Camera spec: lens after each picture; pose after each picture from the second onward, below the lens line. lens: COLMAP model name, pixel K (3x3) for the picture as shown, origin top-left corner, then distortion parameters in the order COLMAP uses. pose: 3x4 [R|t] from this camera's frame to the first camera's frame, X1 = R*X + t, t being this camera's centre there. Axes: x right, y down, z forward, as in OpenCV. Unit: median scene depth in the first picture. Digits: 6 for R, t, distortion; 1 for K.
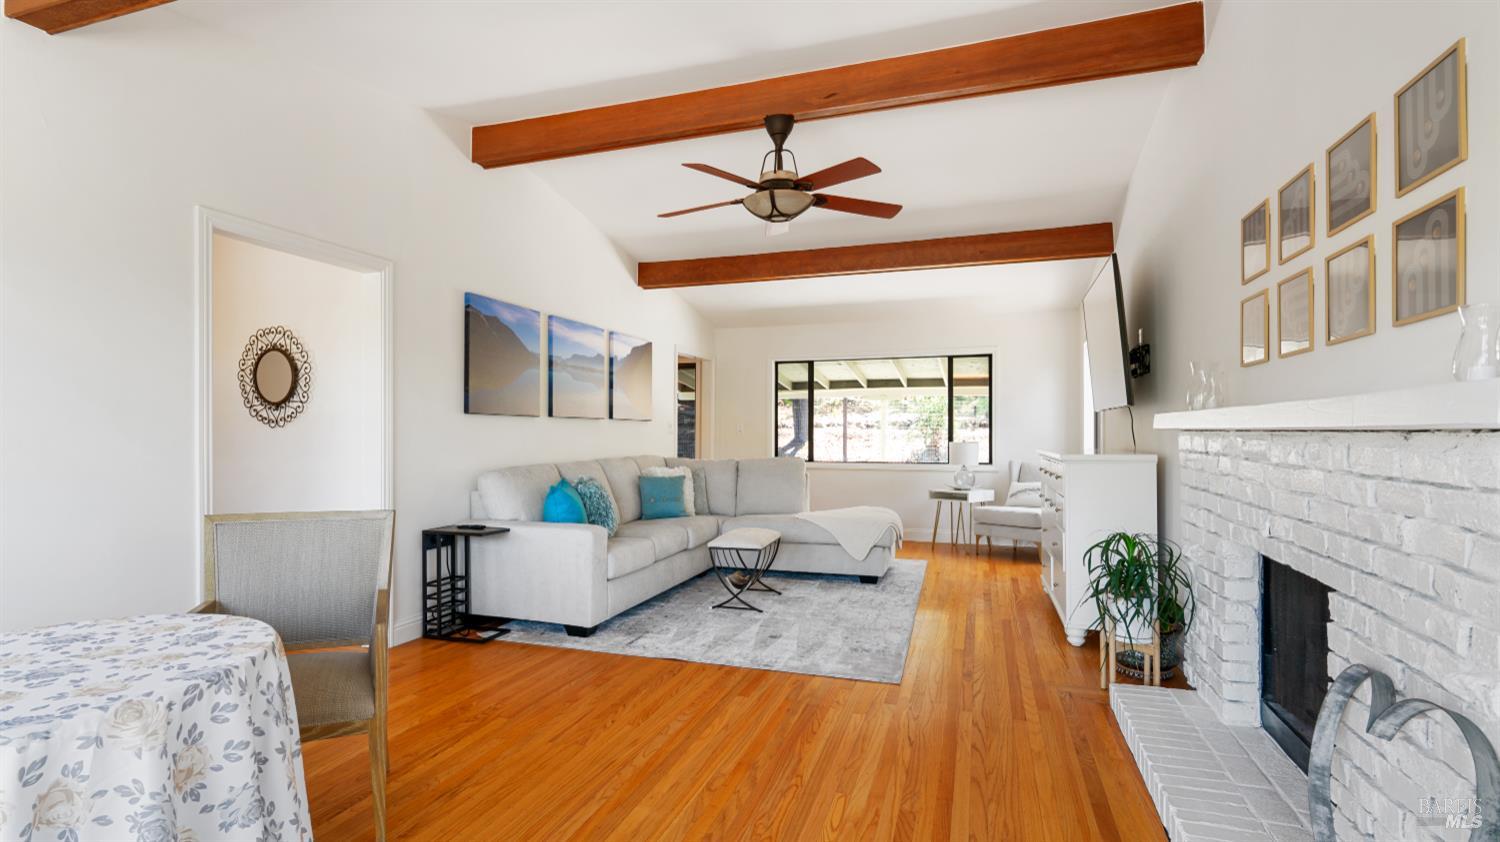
lens RADIAL K [[712.4, 0, 700.9], [0, 712.4, 422.4], [0, 0, 1]] dist [0.000176, -0.000037]
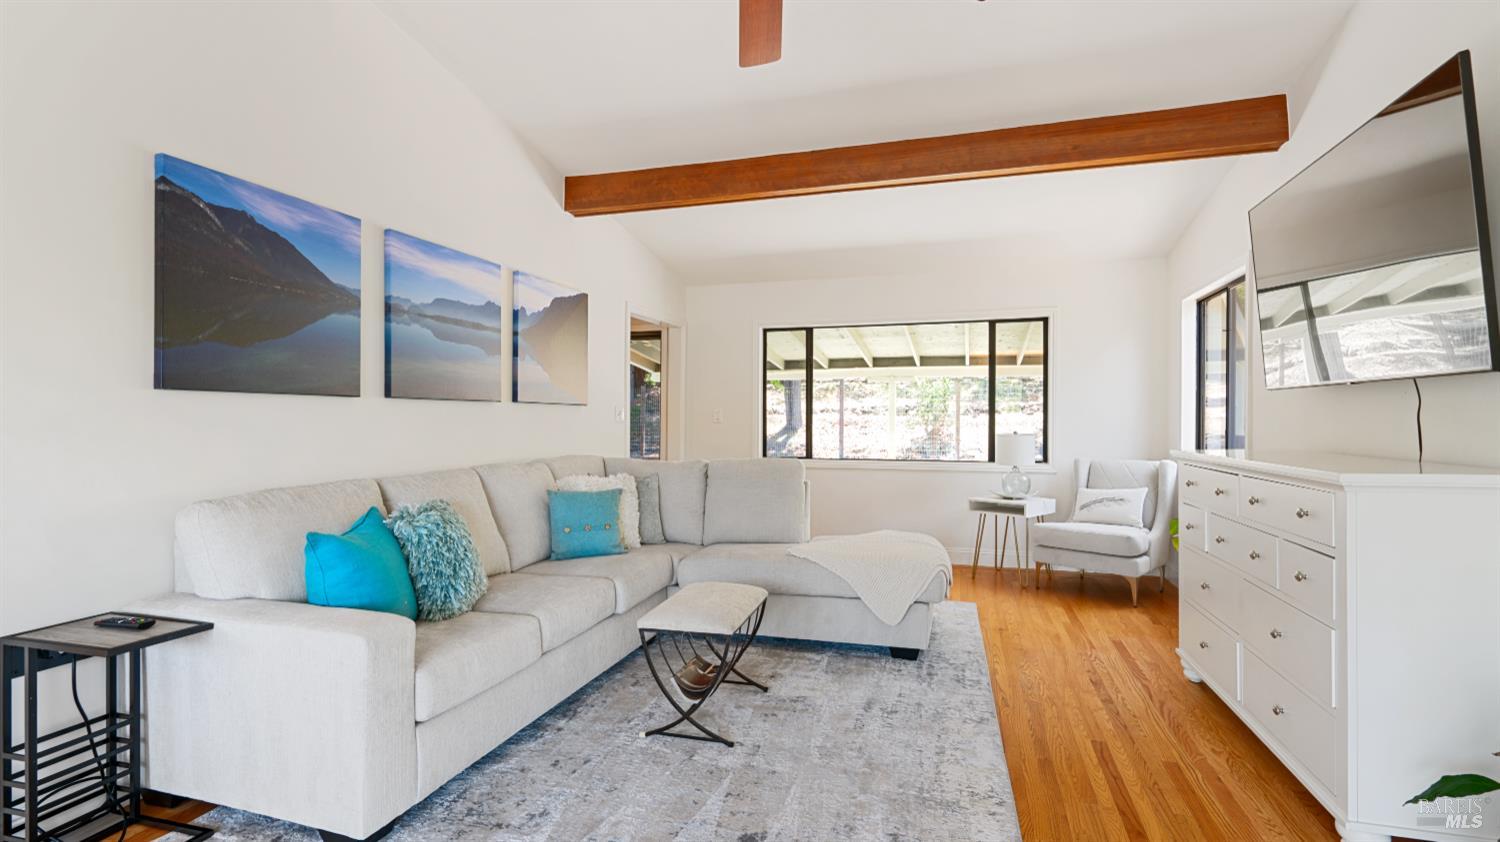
lens RADIAL K [[677.0, 0, 727.1], [0, 677.0, 421.2], [0, 0, 1]] dist [-0.001328, -0.000144]
pose [[0.999022, -0.000374, 0.044207, 0.043901], [-0.000478, 0.999814, 0.019259, 0.000736], [-0.044206, -0.019261, 0.998837, 0.359480]]
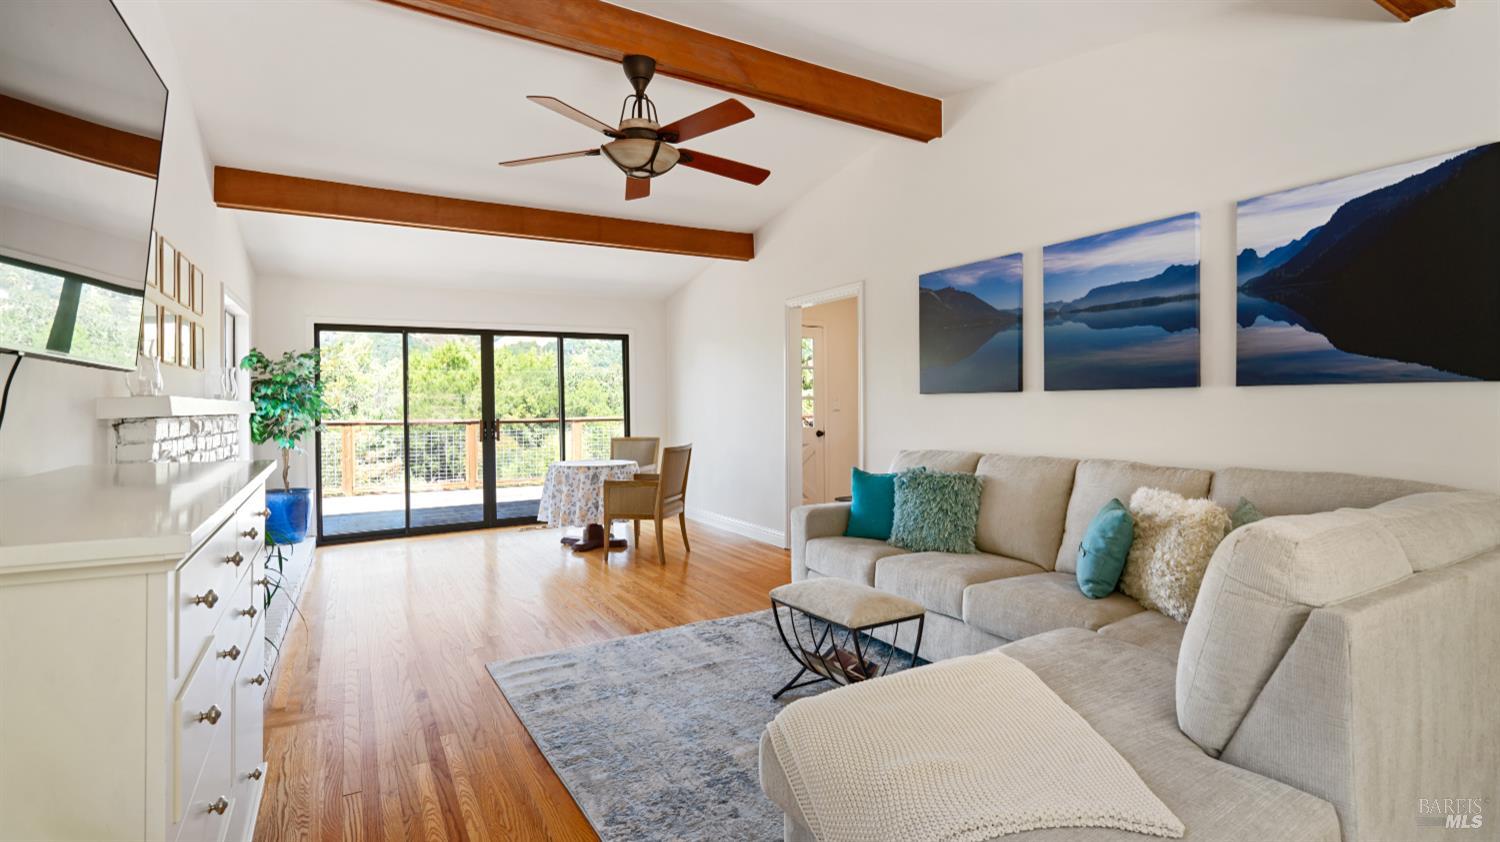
lens RADIAL K [[687.6, 0, 742.8], [0, 687.6, 396.8], [0, 0, 1]] dist [0.000245, -0.000564]
pose [[-0.630163, -0.004827, -0.776448, 0.439494], [0.017298, 0.999645, -0.020253, 0.005543], [0.776270, -0.026194, -0.629856, 1.037474]]
